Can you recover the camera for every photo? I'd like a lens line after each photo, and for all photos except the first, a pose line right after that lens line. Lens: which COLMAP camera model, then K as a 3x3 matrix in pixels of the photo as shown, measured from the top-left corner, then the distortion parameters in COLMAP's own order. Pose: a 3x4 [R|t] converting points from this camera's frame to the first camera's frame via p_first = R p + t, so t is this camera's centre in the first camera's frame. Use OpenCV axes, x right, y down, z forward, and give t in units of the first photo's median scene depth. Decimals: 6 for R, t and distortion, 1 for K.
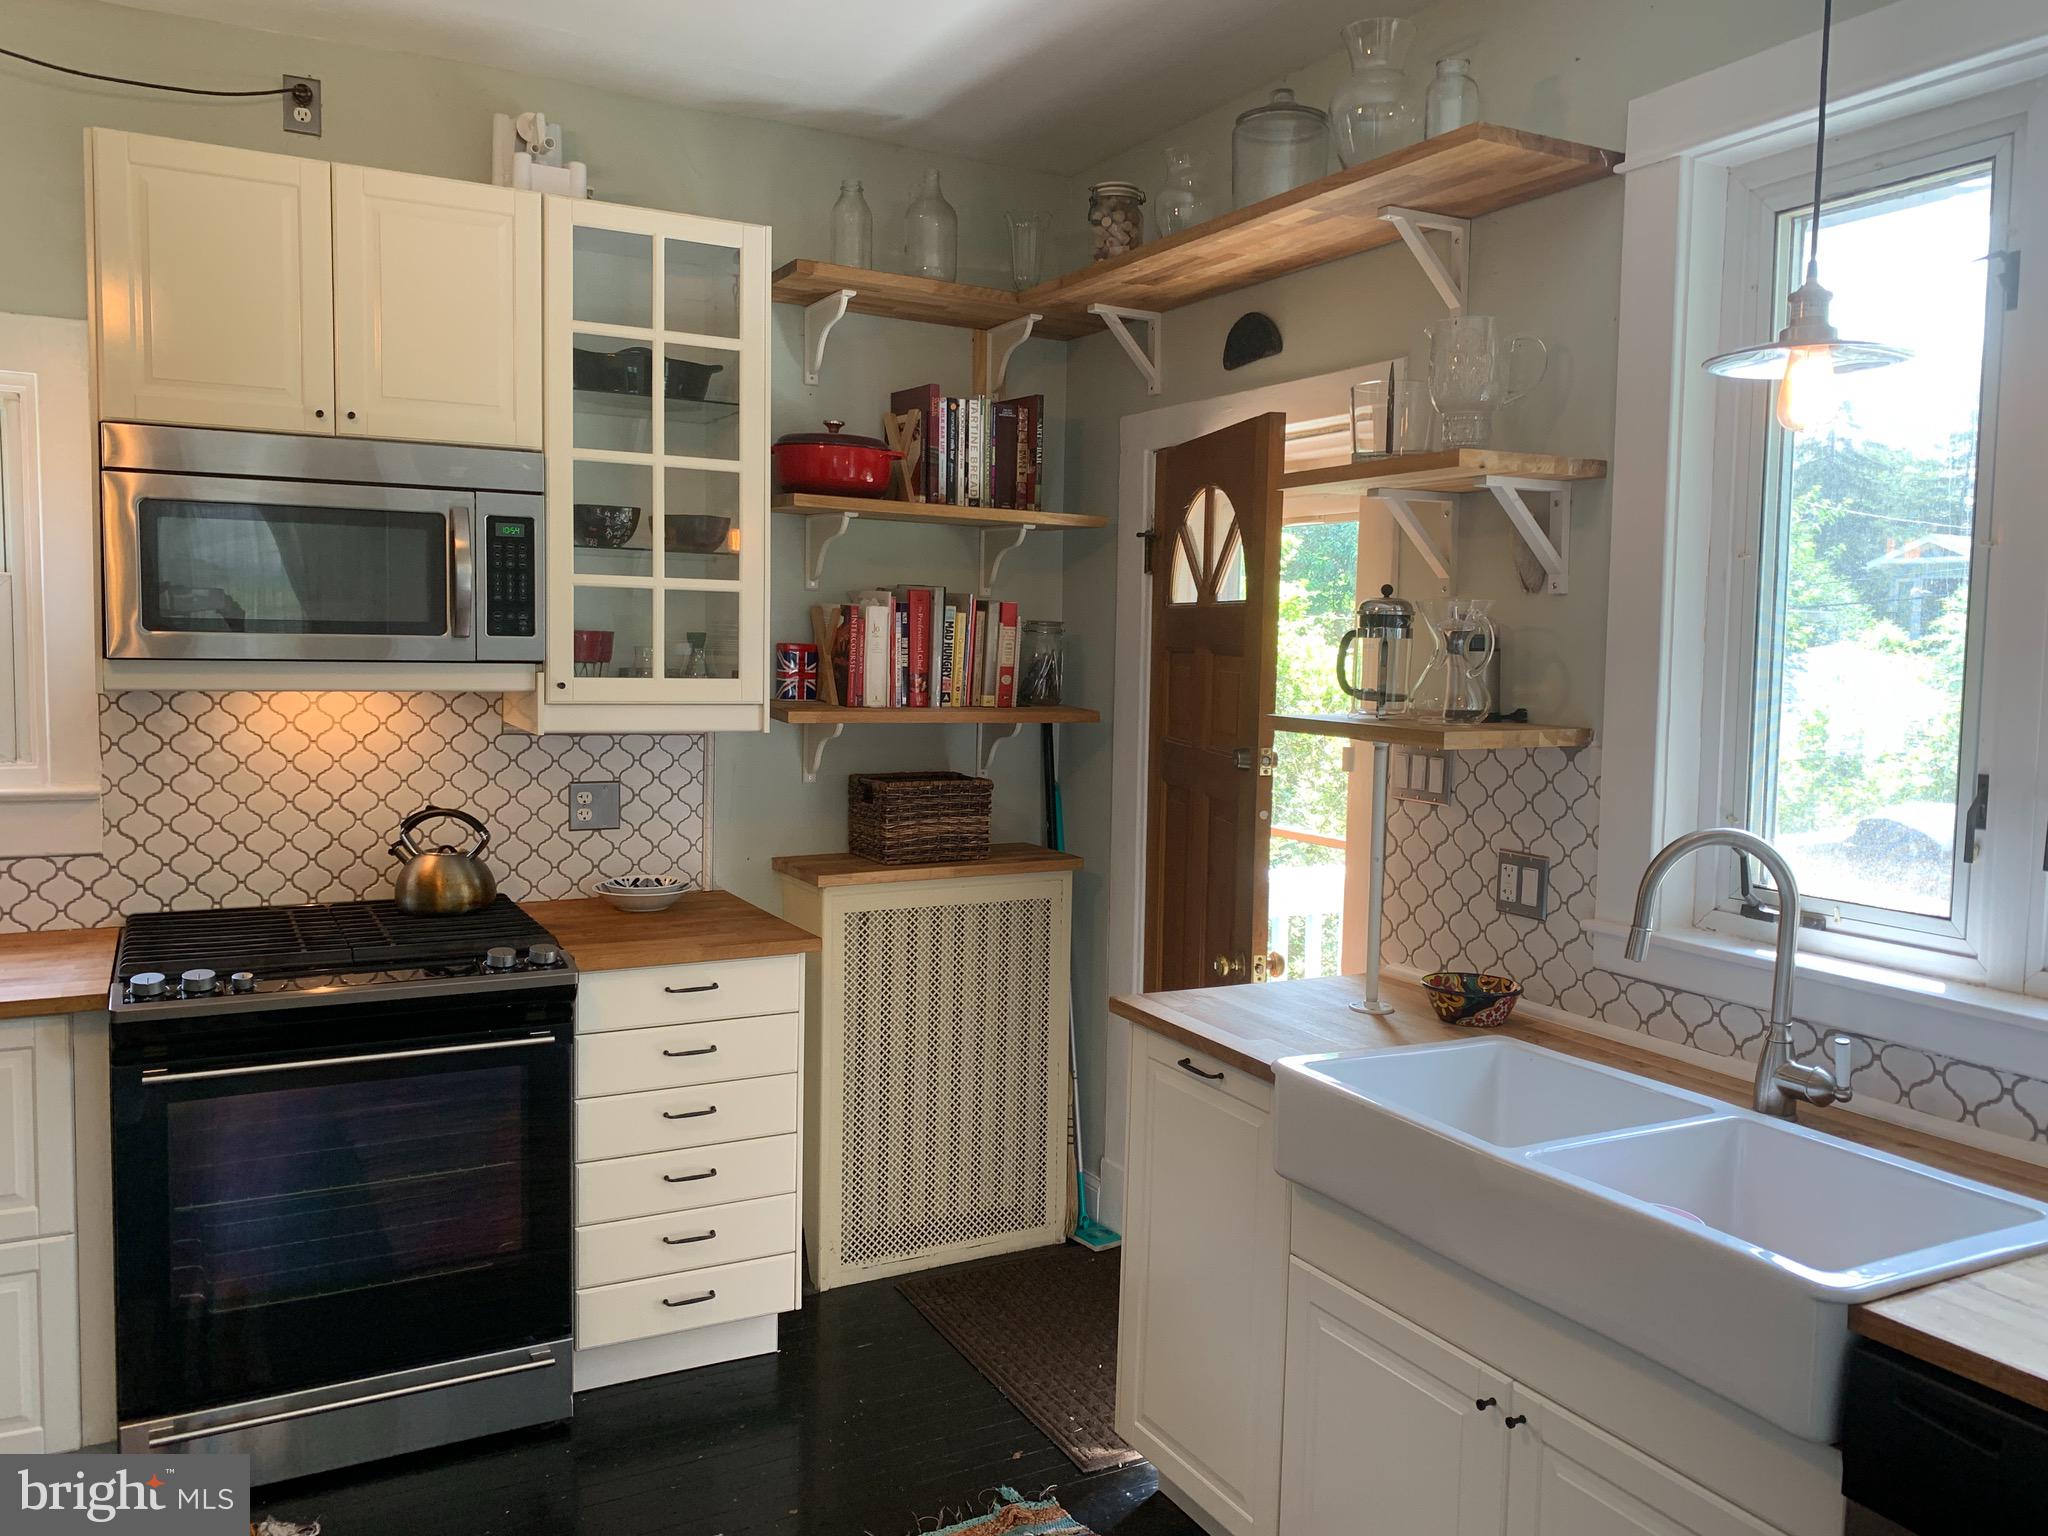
lens RADIAL K [[1557.4, 0, 1034.4], [0, 1557.4, 760.5], [0, 0, 1]] dist [0.094693, -0.140032]
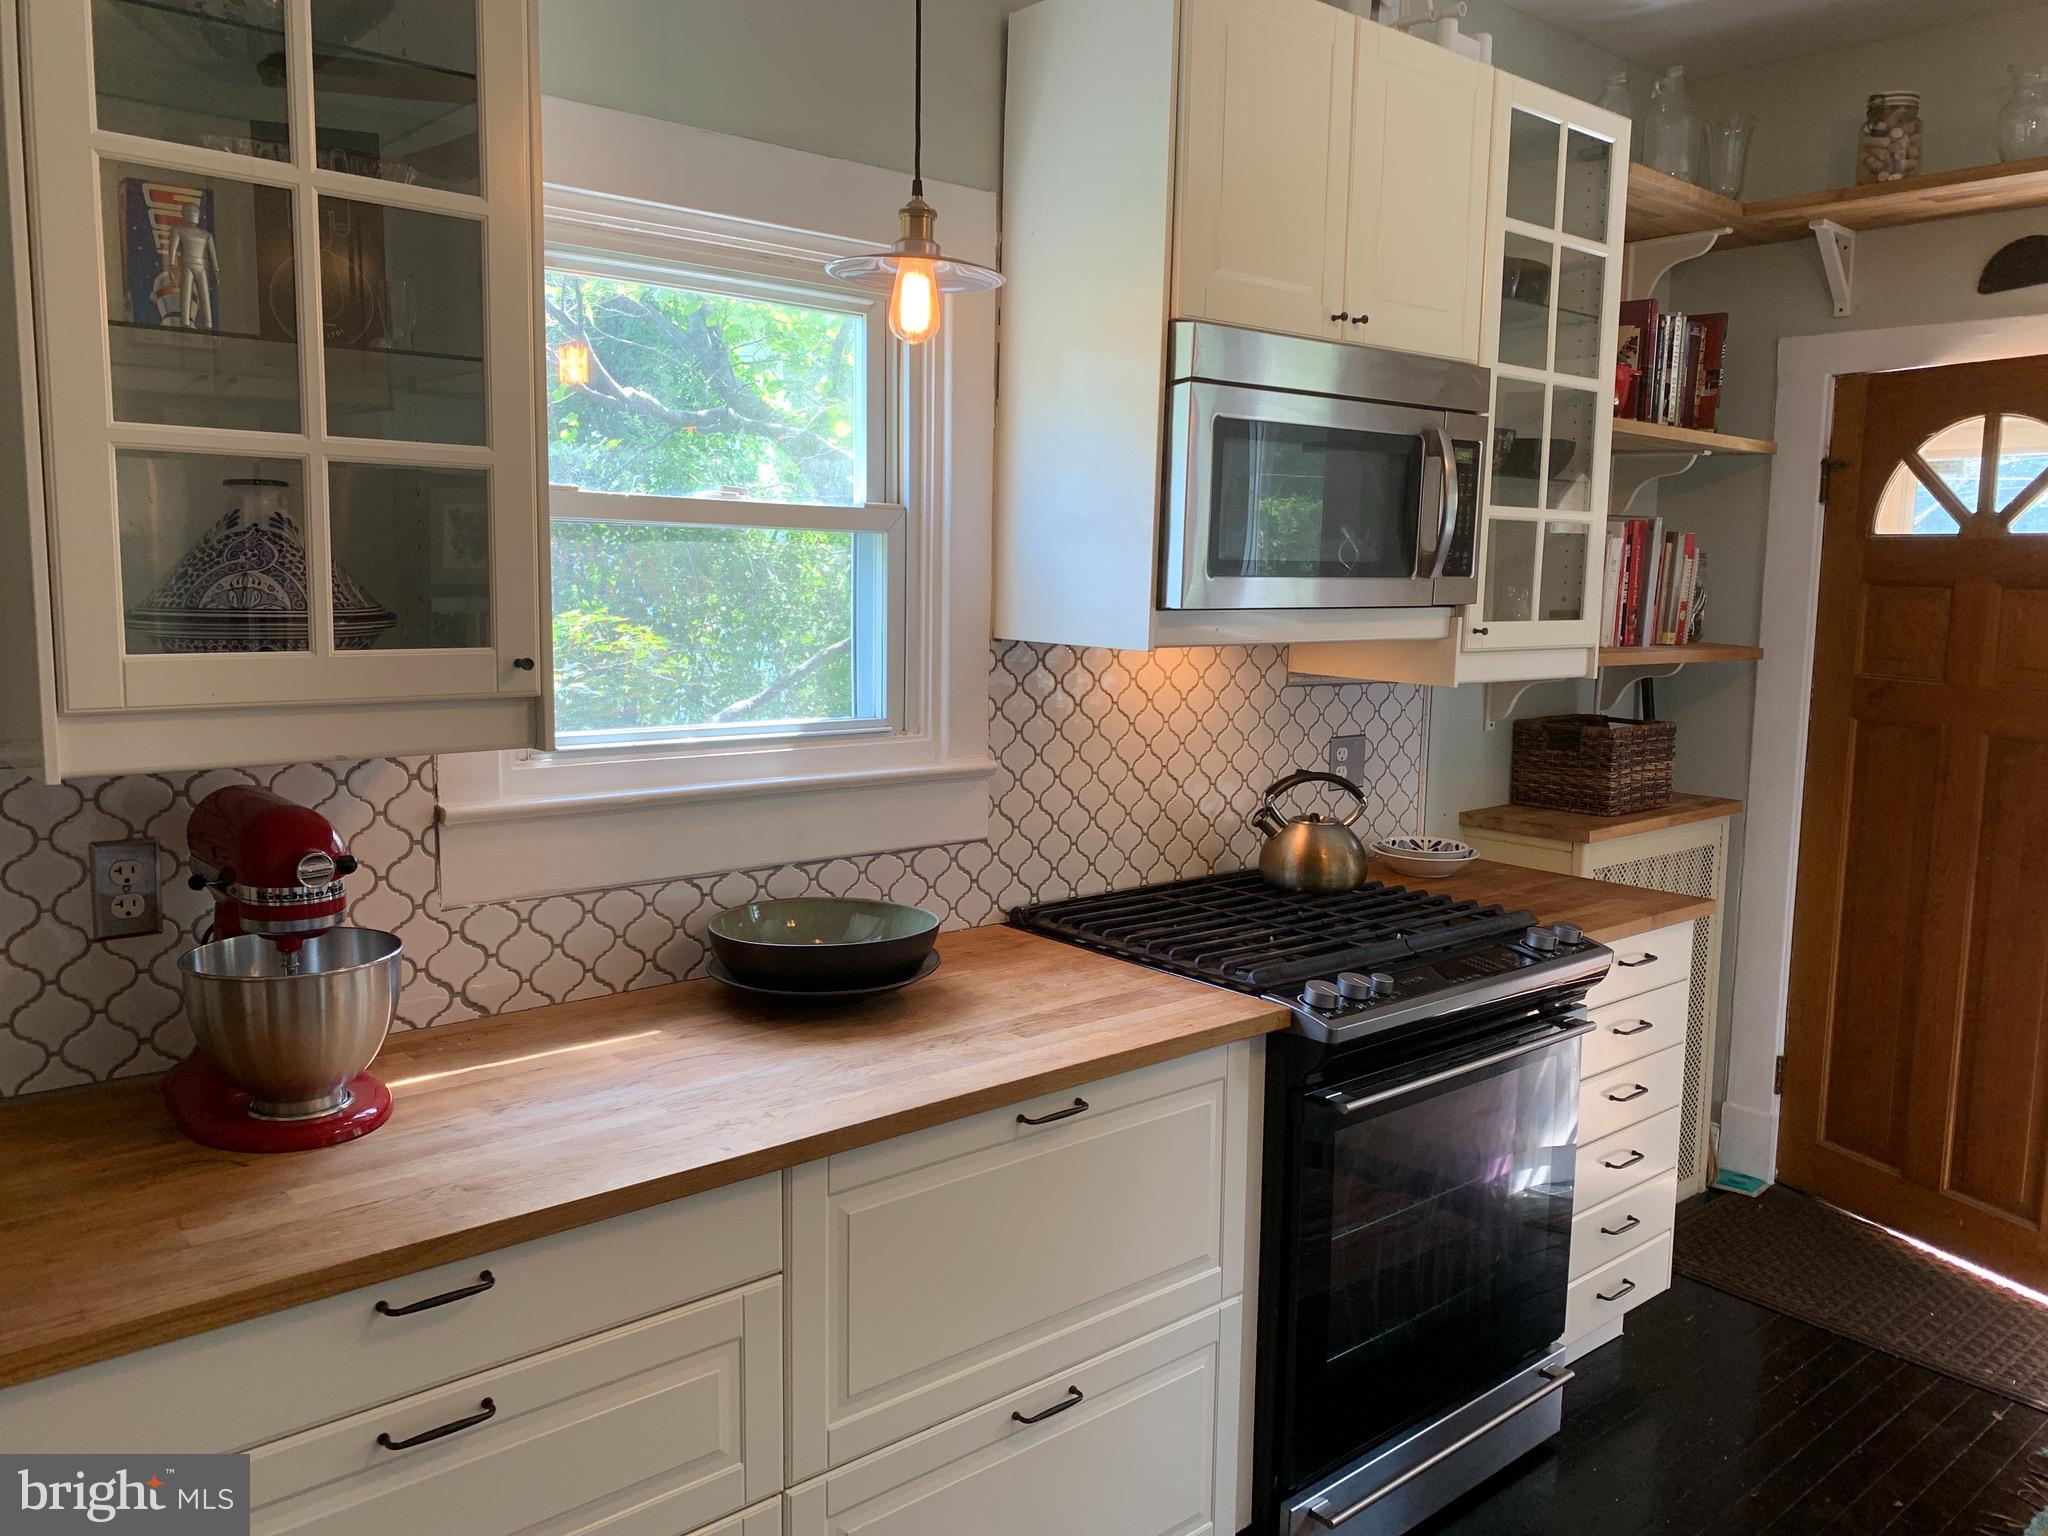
lens RADIAL K [[1540.2, 0, 1004.5], [0, 1540.2, 760.8], [0, 0, 1]] dist [0.046471, -0.068016]
pose [[0.979150, -0.031049, 0.200753, -0.745308], [0.021463, 0.998531, 0.049755, -0.023791], [-0.202003, -0.044409, 0.978377, 0.191278]]
